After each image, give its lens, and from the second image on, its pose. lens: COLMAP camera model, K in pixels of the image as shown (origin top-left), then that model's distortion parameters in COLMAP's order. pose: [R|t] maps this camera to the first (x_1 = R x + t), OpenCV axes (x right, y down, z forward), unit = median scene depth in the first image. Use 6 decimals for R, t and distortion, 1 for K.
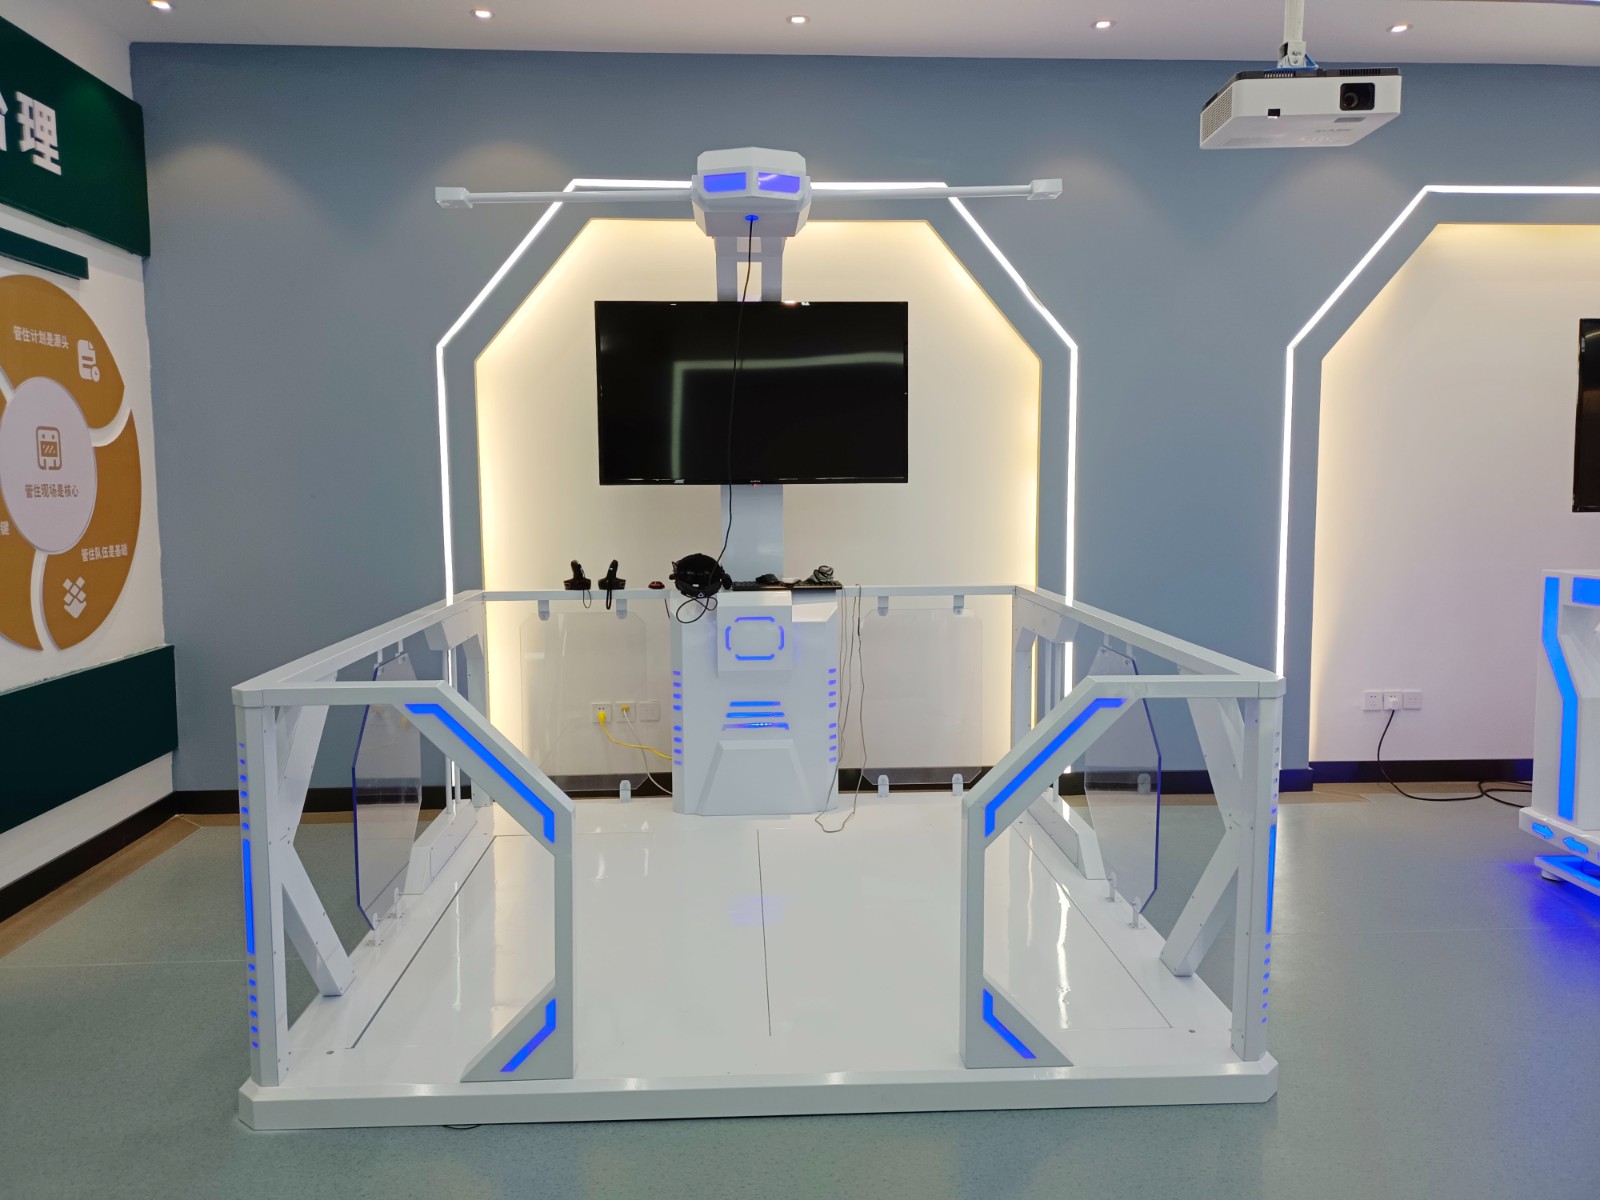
lens RADIAL K [[1176.3, 0, 797.3], [0, 1176.3, 593.2], [0, 0, 1]] dist [0.058102, -0.070226]
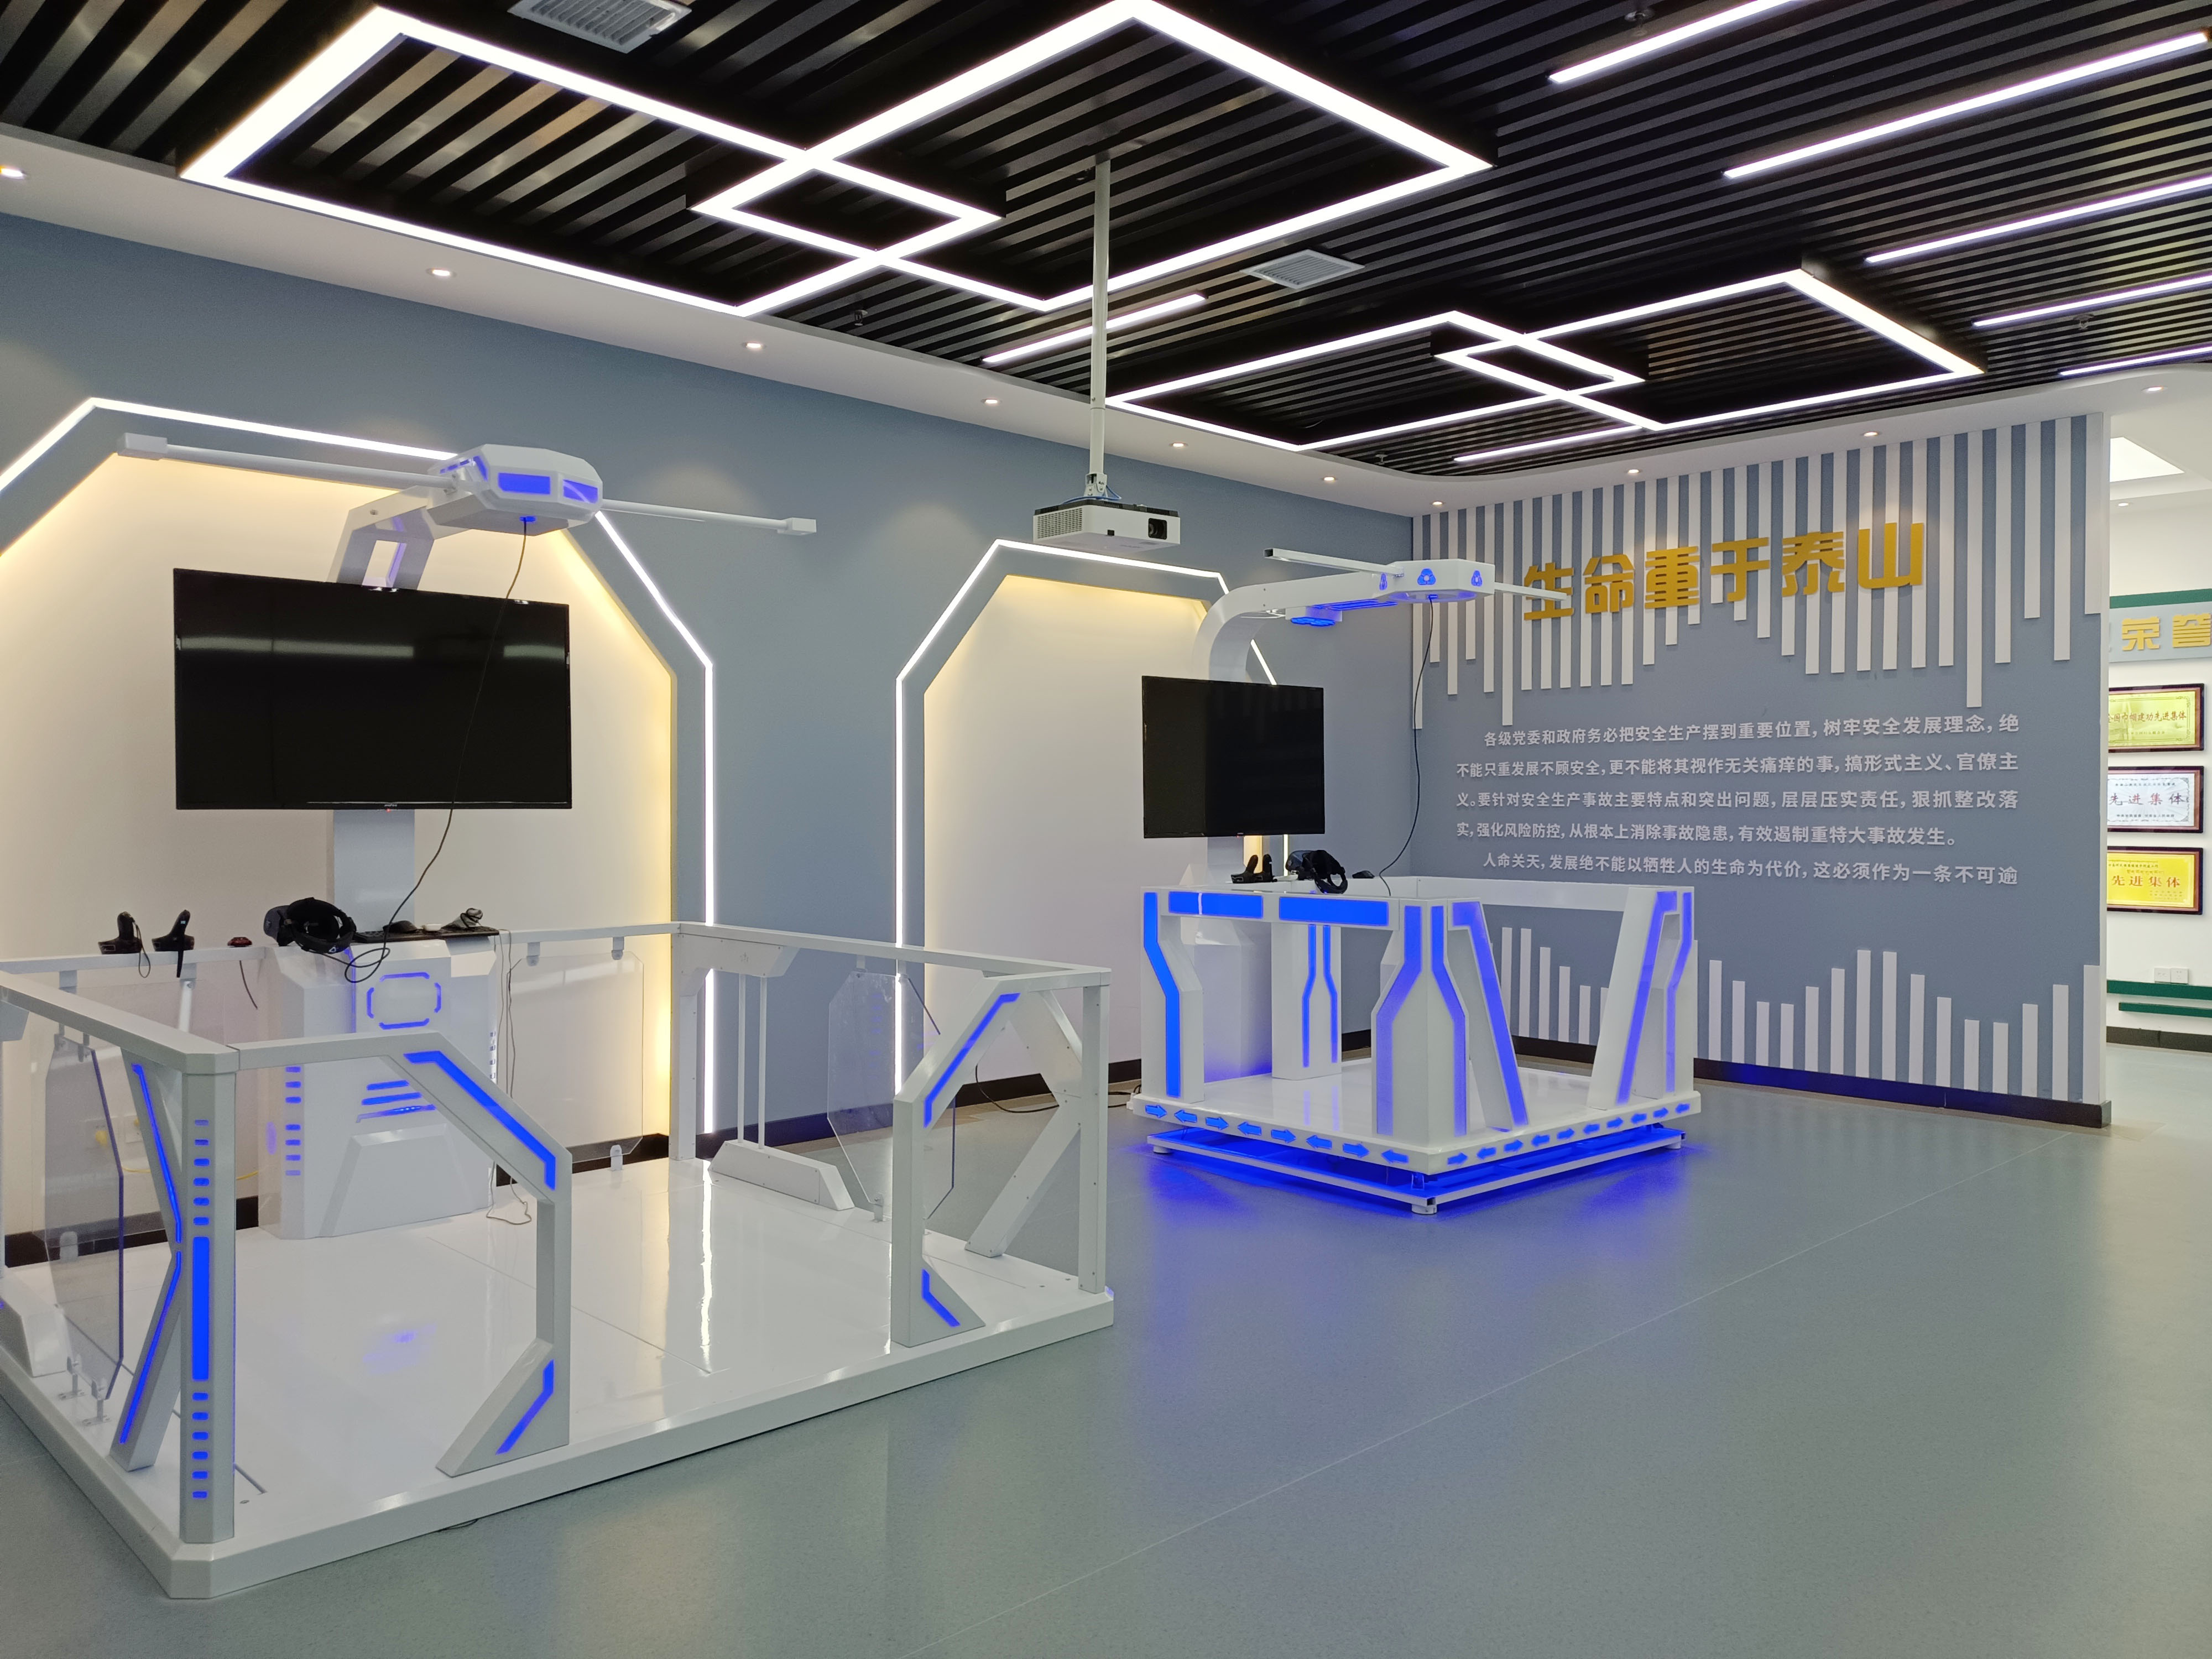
lens RADIAL K [[1626.3, 0, 1101.4], [0, 1626.3, 814.2], [0, 0, 1]] dist [0.058102, -0.070226]
pose [[0.751206, 0.003815, 0.660057, -0.404875], [0.055845, 0.996031, -0.069314, 0.015439], [-0.657701, 0.088930, 0.748011, -0.159220]]
